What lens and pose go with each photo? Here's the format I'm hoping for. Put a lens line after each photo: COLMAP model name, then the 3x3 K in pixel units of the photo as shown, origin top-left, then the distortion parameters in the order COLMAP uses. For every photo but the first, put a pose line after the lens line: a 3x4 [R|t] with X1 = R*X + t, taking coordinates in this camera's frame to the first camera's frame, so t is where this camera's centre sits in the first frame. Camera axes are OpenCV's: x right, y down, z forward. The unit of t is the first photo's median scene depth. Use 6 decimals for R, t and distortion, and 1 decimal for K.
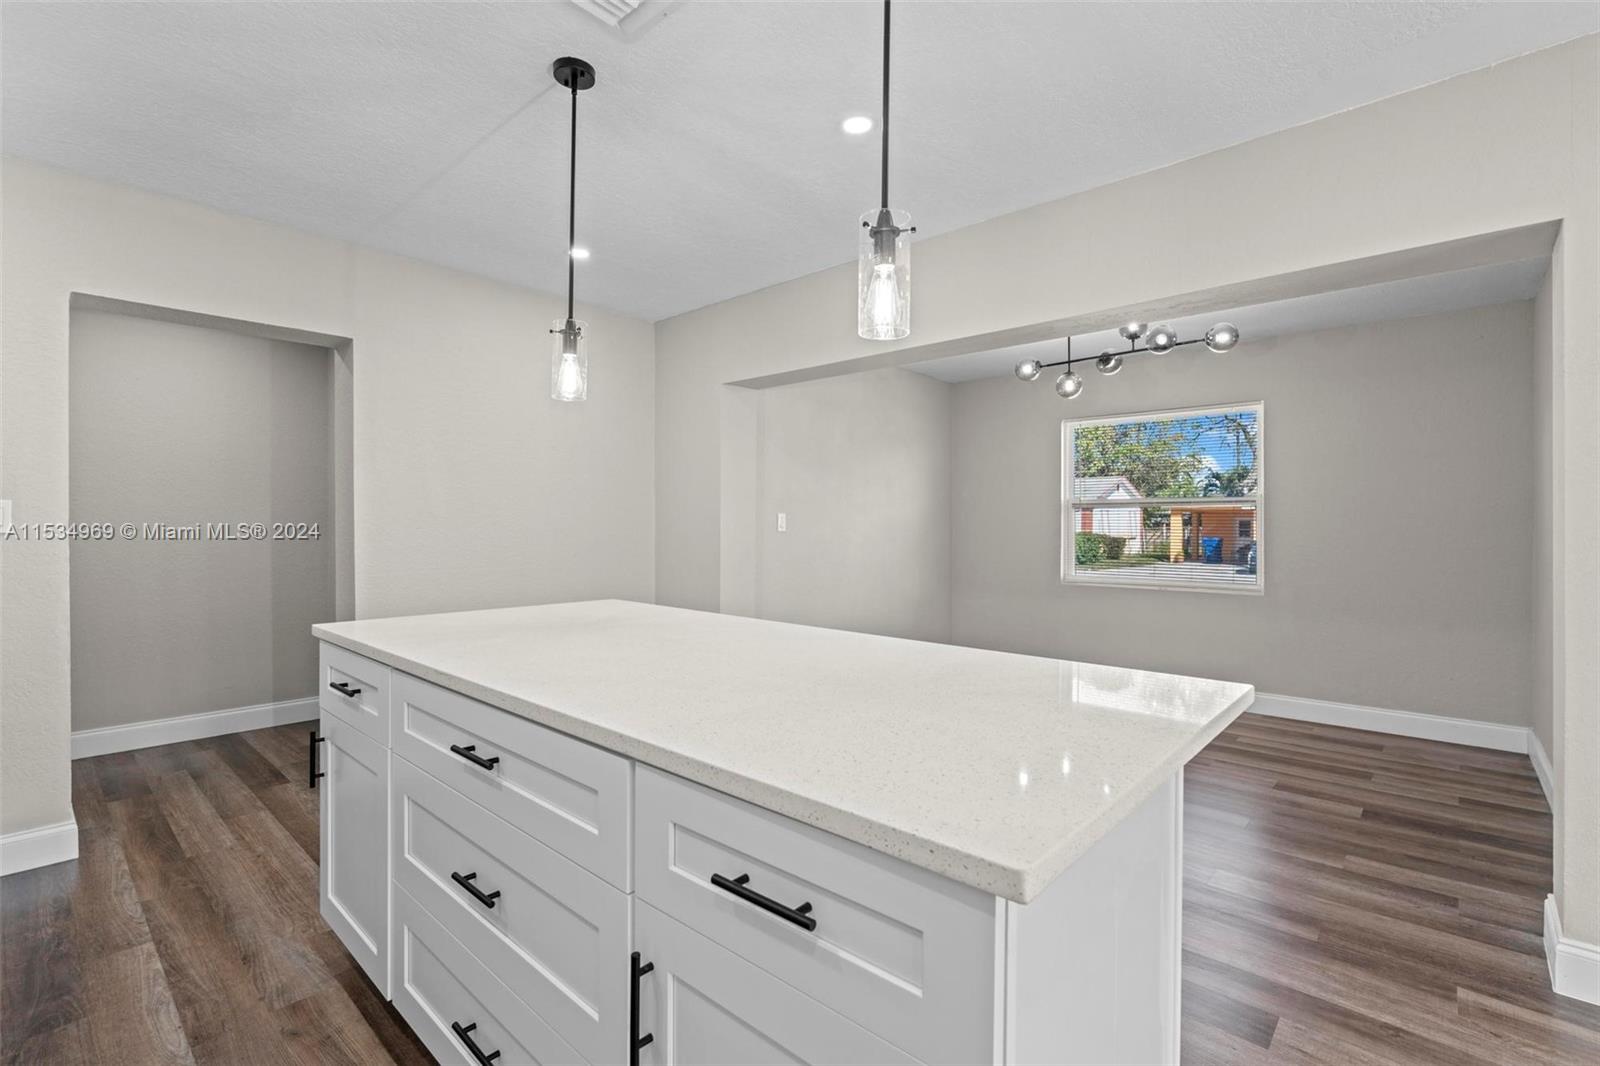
lens RADIAL K [[717.2, 0, 802.9], [0, 717.2, 530.2], [0, 0, 1]] dist [-0.000269, 0.000266]
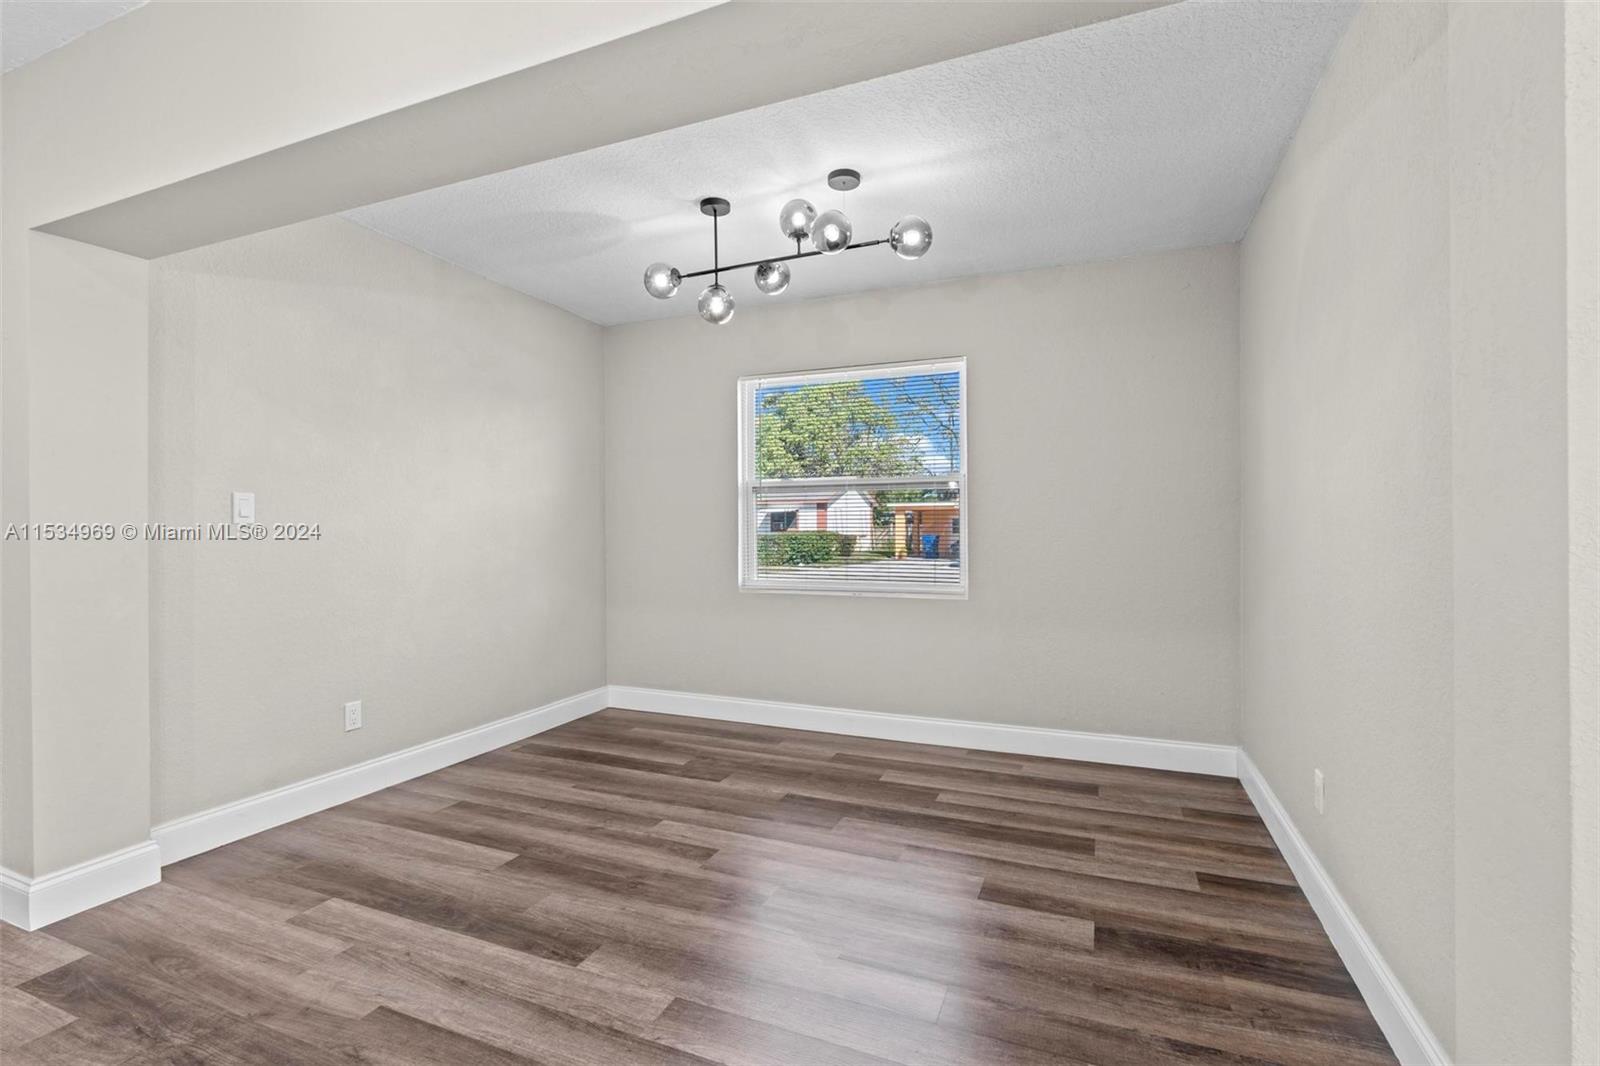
lens RADIAL K [[717.2, 0, 804.2], [0, 717.2, 536.6], [0, 0, 1]] dist [-0.000269, 0.000266]
pose [[0.942497, -0.012604, 0.333977, 0.219391], [0.010149, 0.999907, 0.009094, 0.012053], [-0.334061, -0.005182, 0.942537, 0.330425]]
